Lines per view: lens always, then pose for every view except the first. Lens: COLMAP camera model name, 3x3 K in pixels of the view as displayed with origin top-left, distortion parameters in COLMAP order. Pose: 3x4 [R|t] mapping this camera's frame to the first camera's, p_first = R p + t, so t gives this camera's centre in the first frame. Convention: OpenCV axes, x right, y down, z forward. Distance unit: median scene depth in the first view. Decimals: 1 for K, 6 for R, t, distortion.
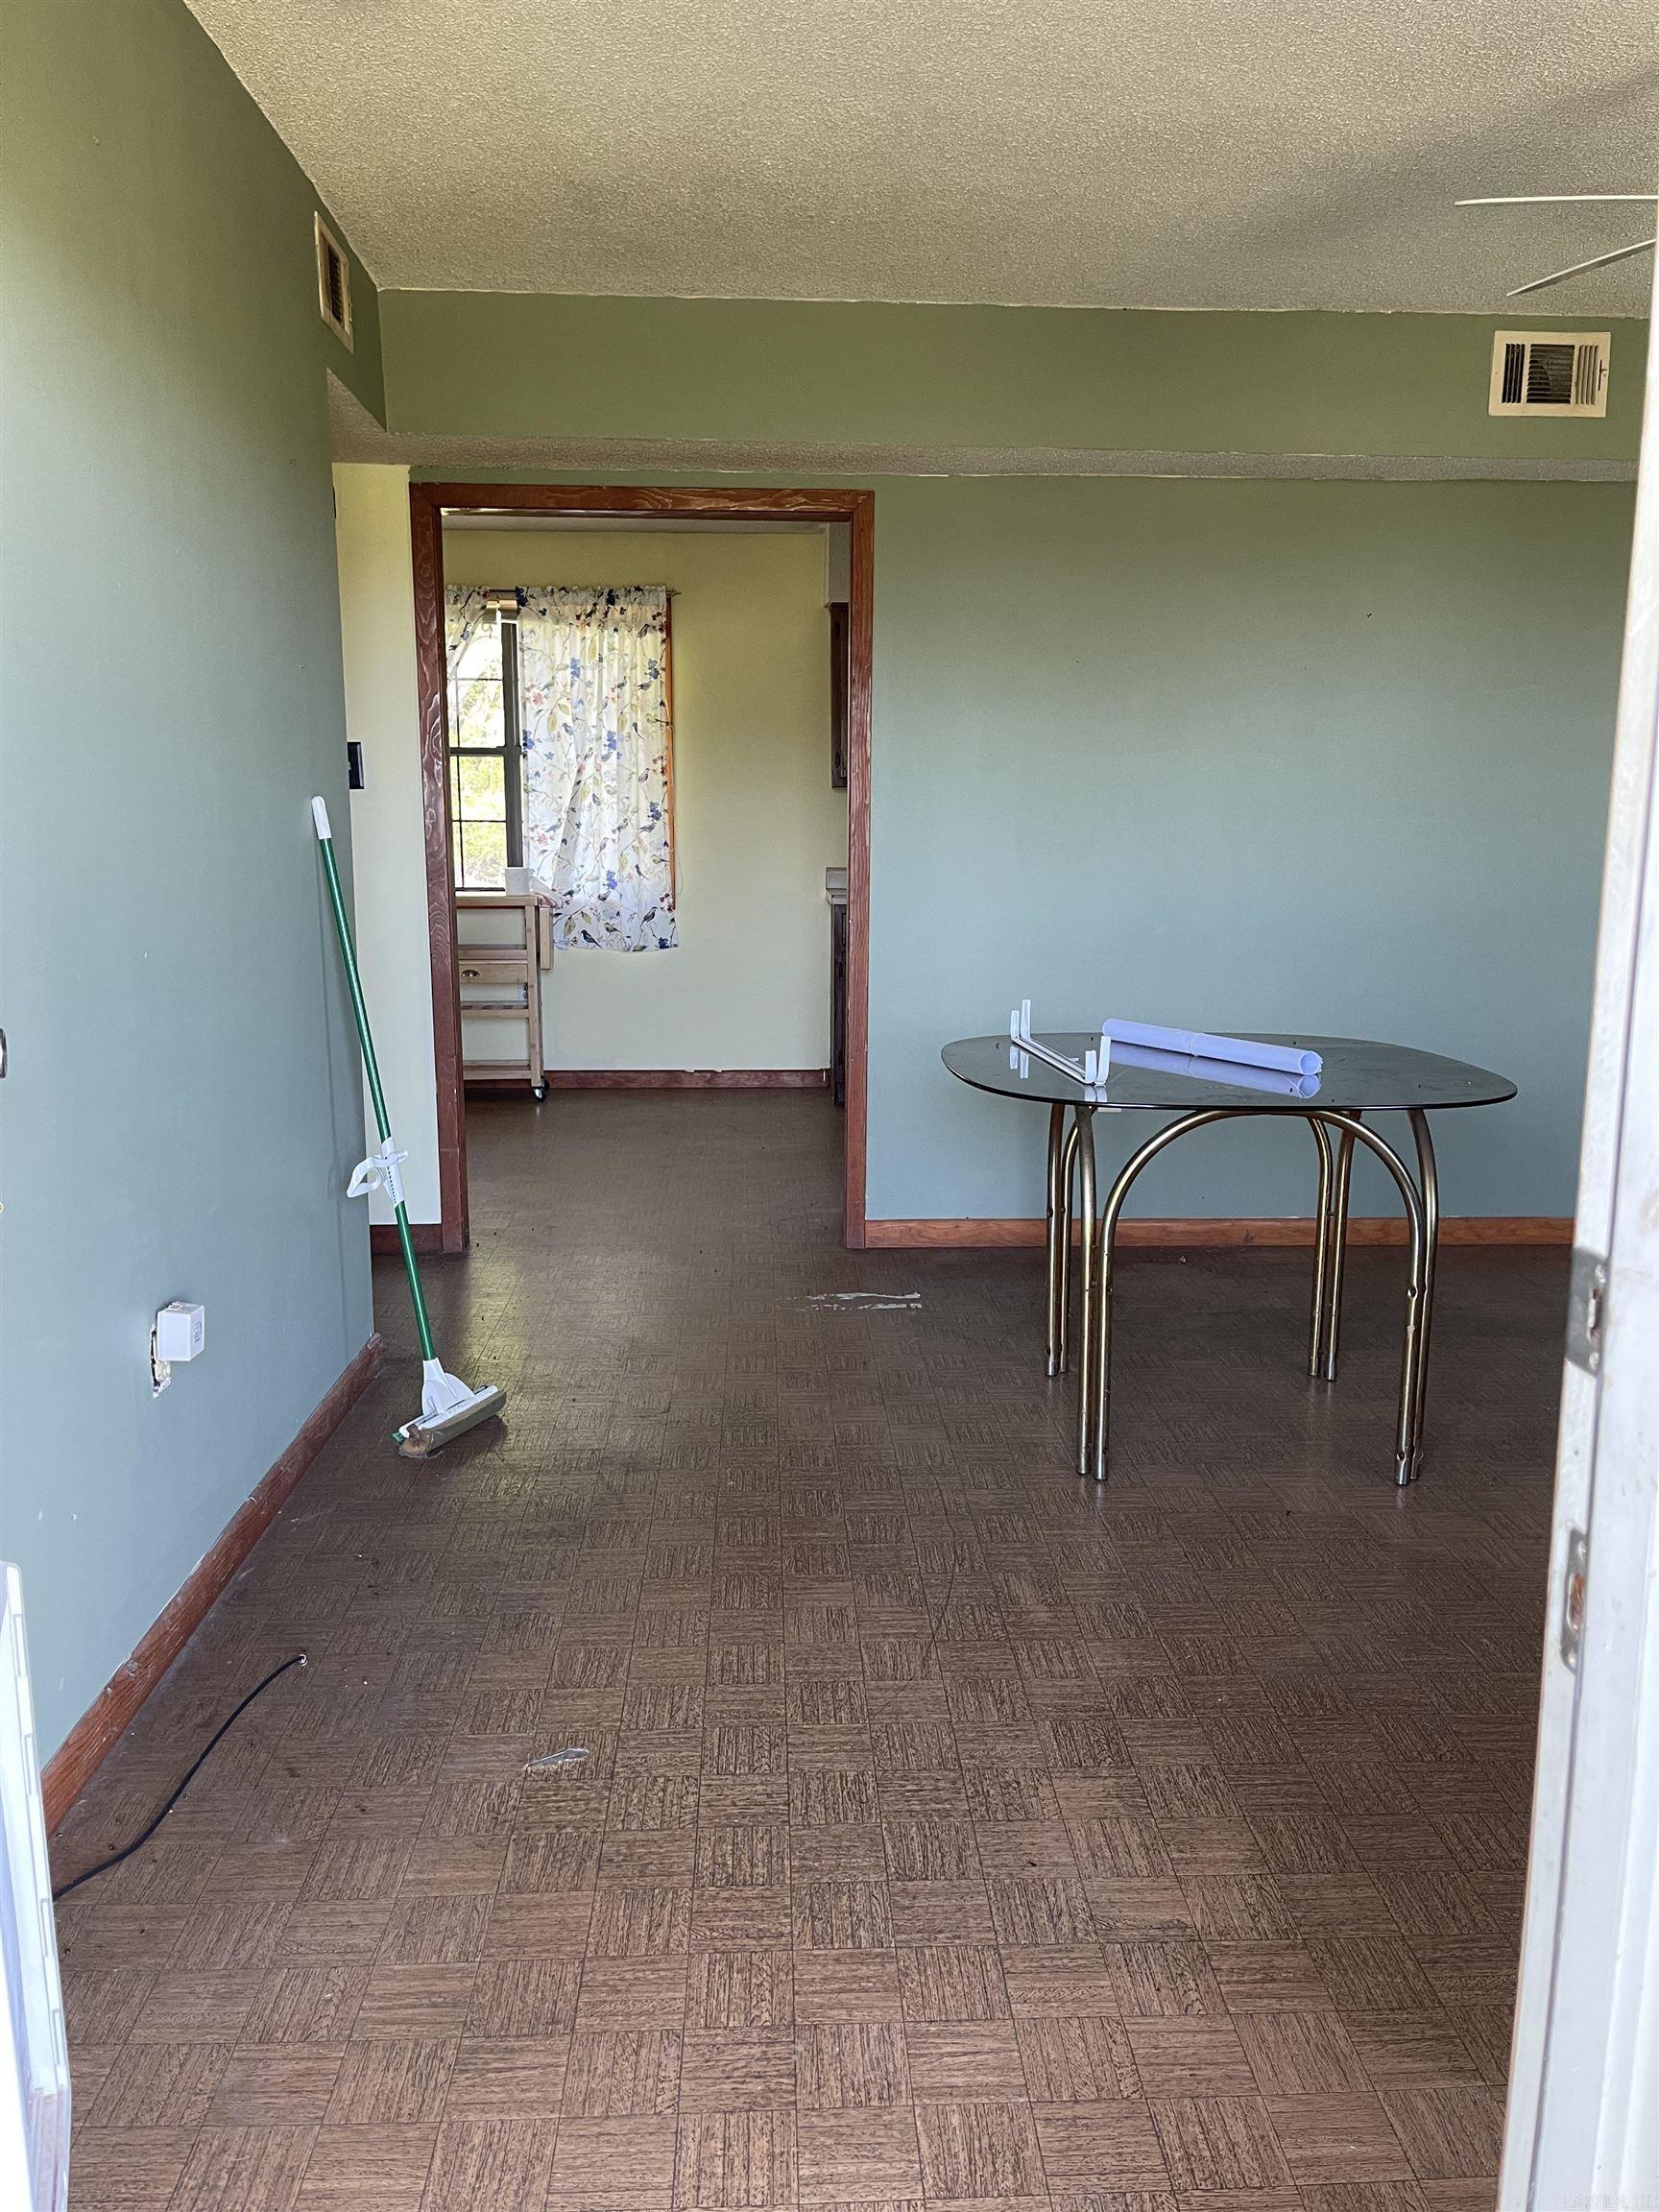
lens RADIAL K [[1610.9, 0, 822.9], [0, 1610.9, 1111.0], [0, 0, 1]] dist [0.131847, -0.428167]
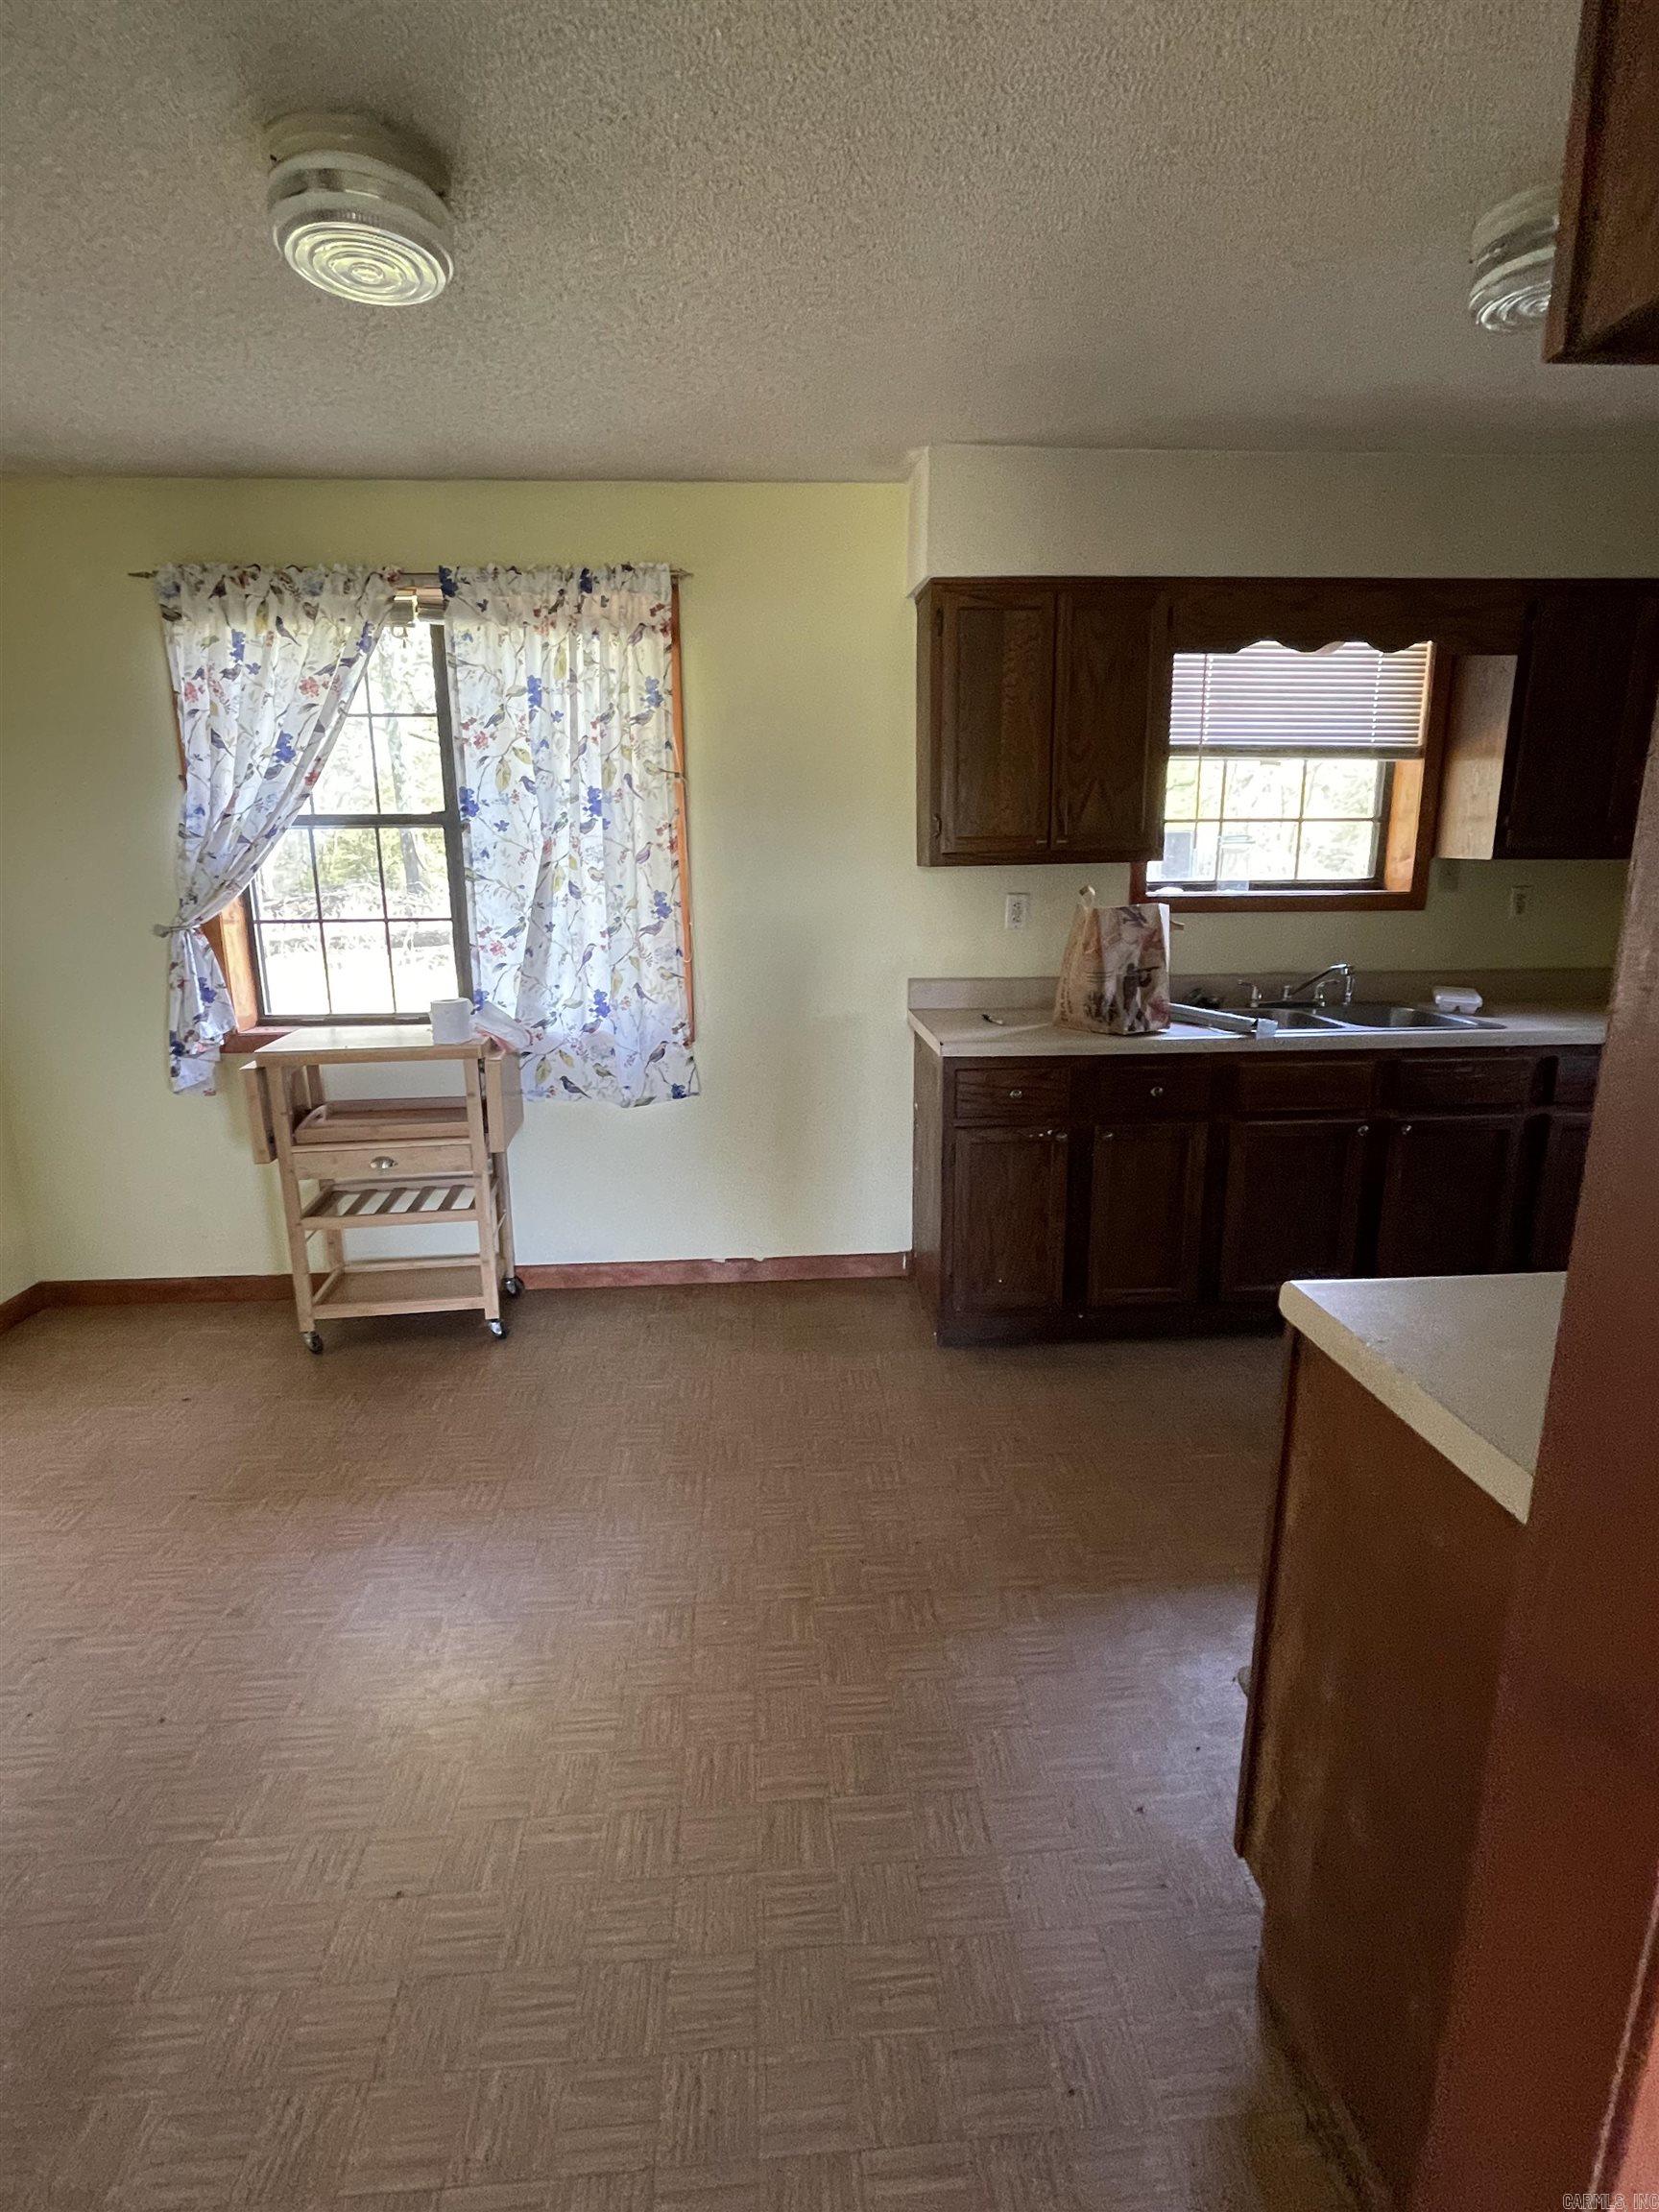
lens RADIAL K [[1051.7, 0, 828.7], [0, 1051.7, 1090.8], [0, 0, 1]] dist [0.019268, -0.048889]
pose [[0.999605, -0.016932, 0.022415, -0.045001], [0.016014, 0.999051, 0.040513, -0.124709], [-0.023079, -0.040138, 0.998928, 0.556653]]
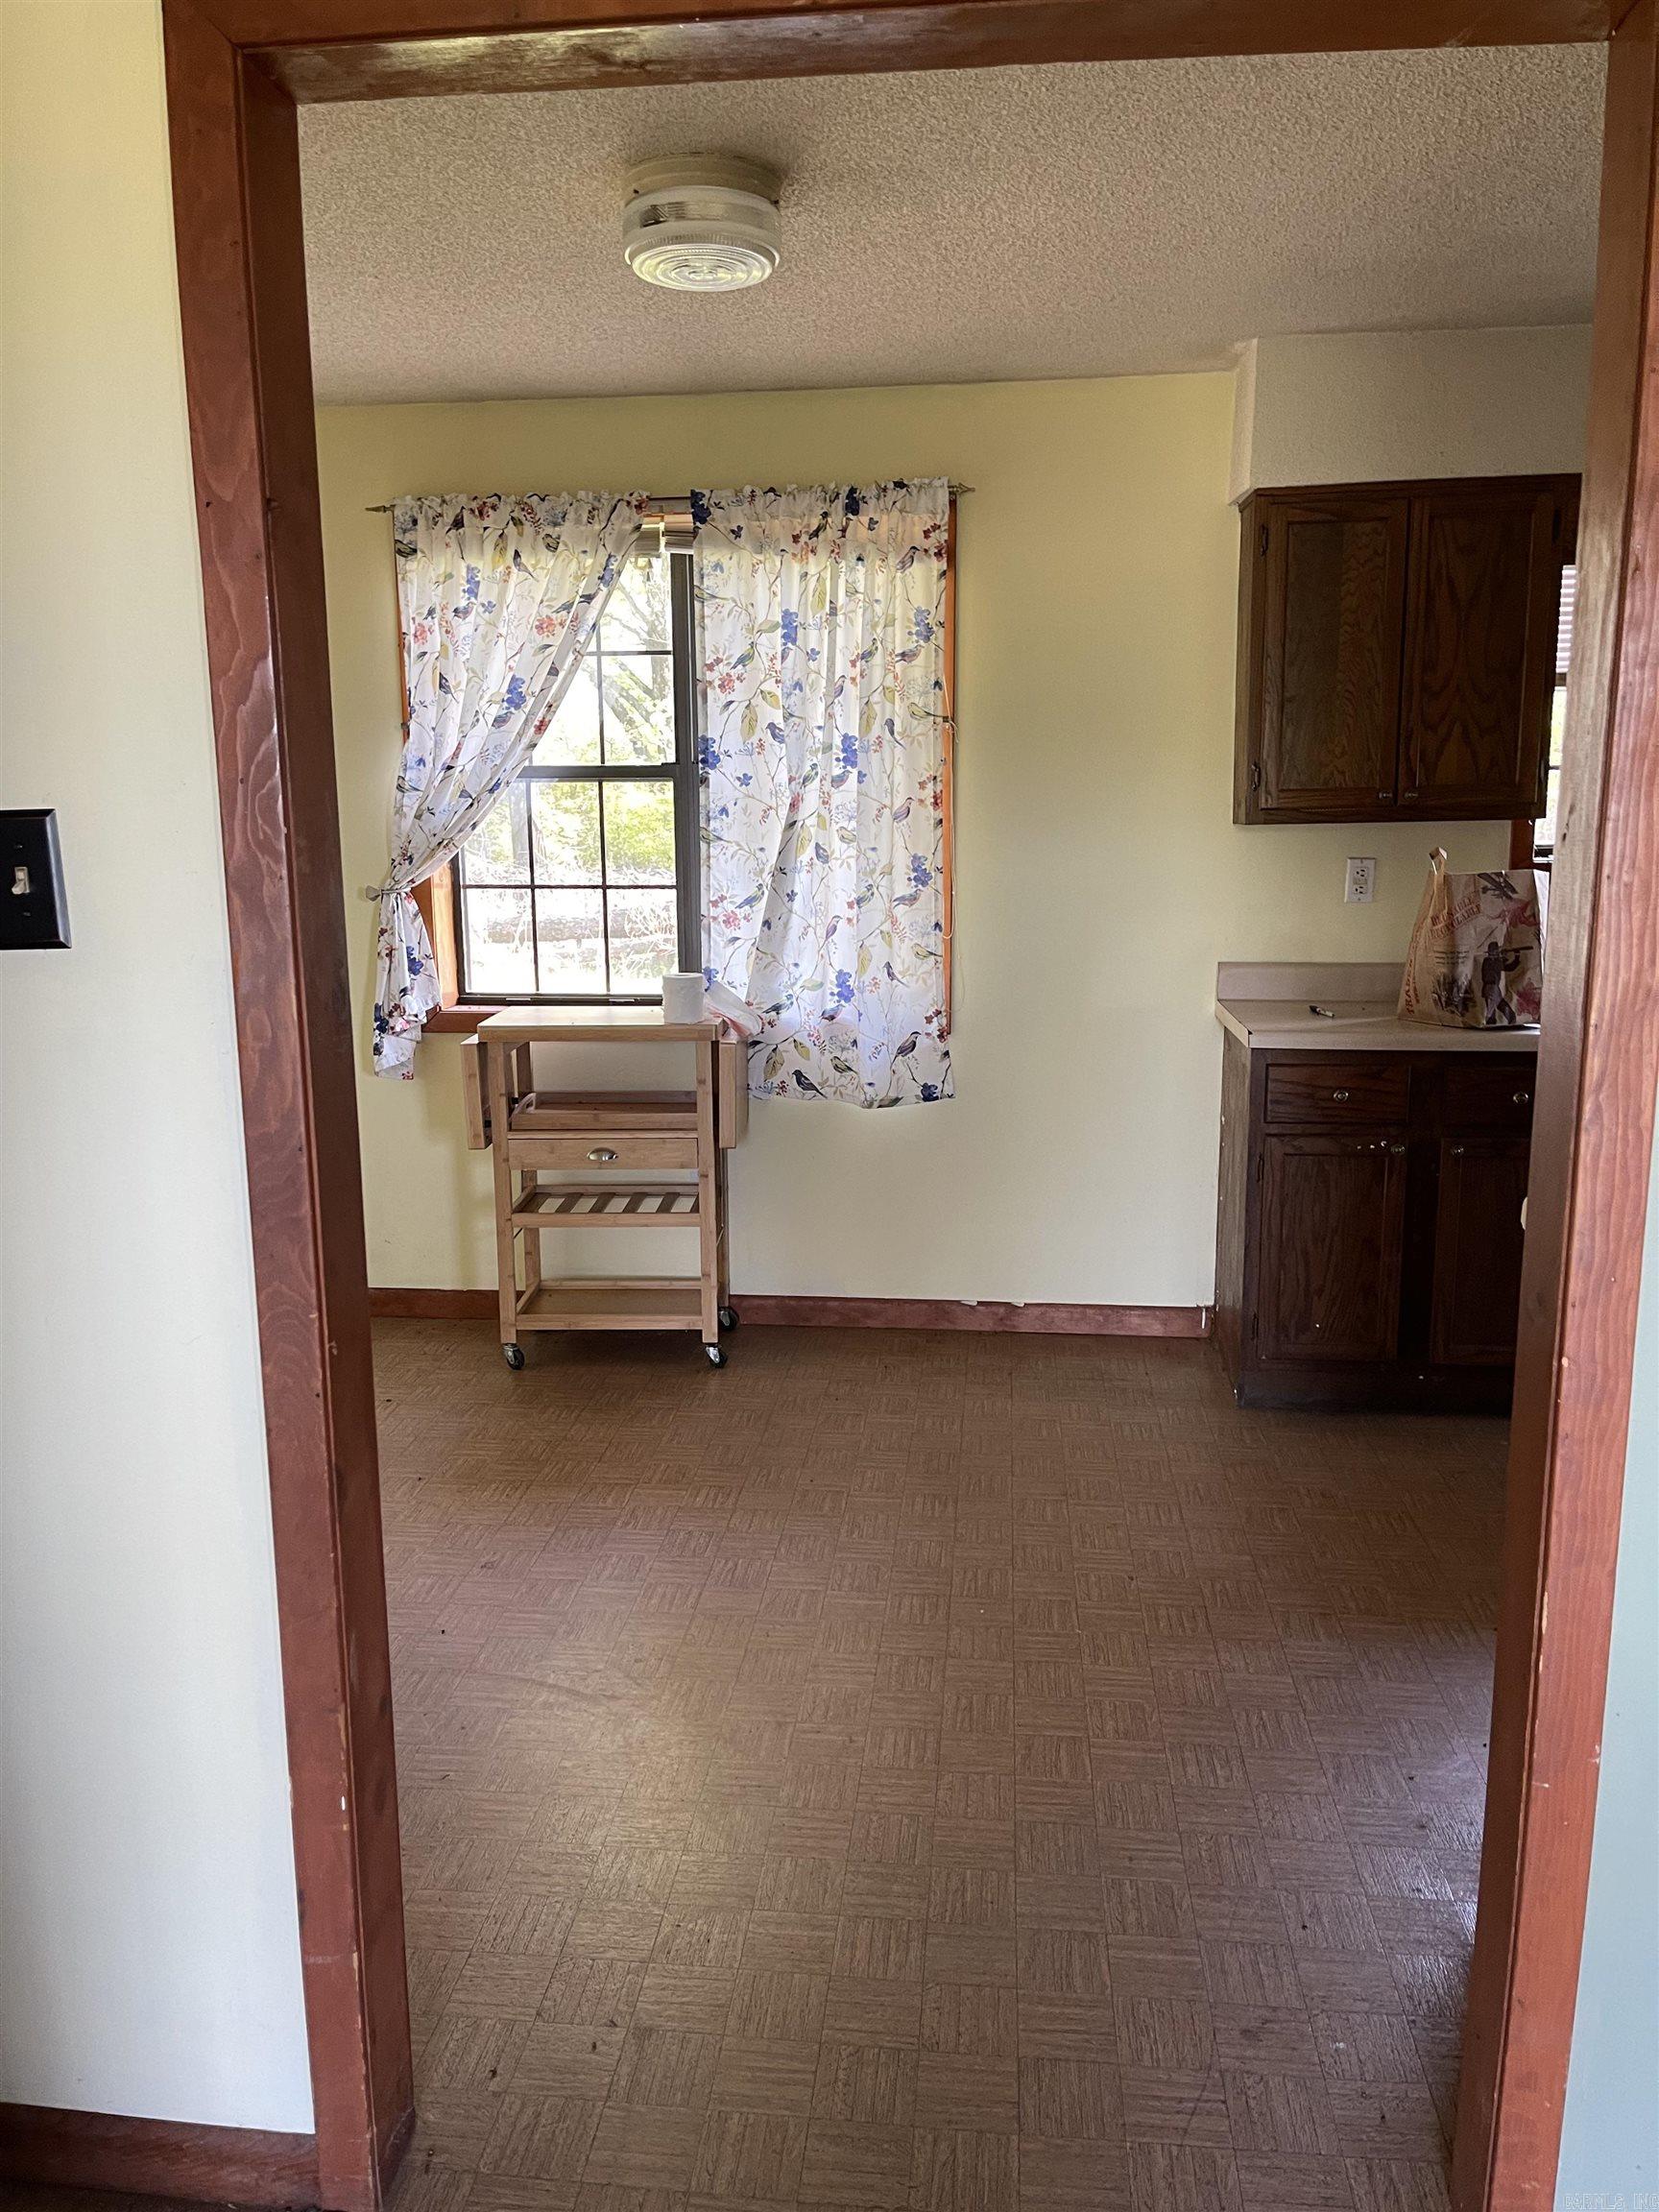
lens RADIAL K [[1610.9, 0, 822.9], [0, 1610.9, 1111.0], [0, 0, 1]] dist [0.131847, -0.428167]
pose [[0.987534, 0.017274, -0.156454, -0.046363], [-0.017209, 0.999850, 0.001774, -0.100024], [0.156461, 0.000940, 0.987684, 0.424157]]
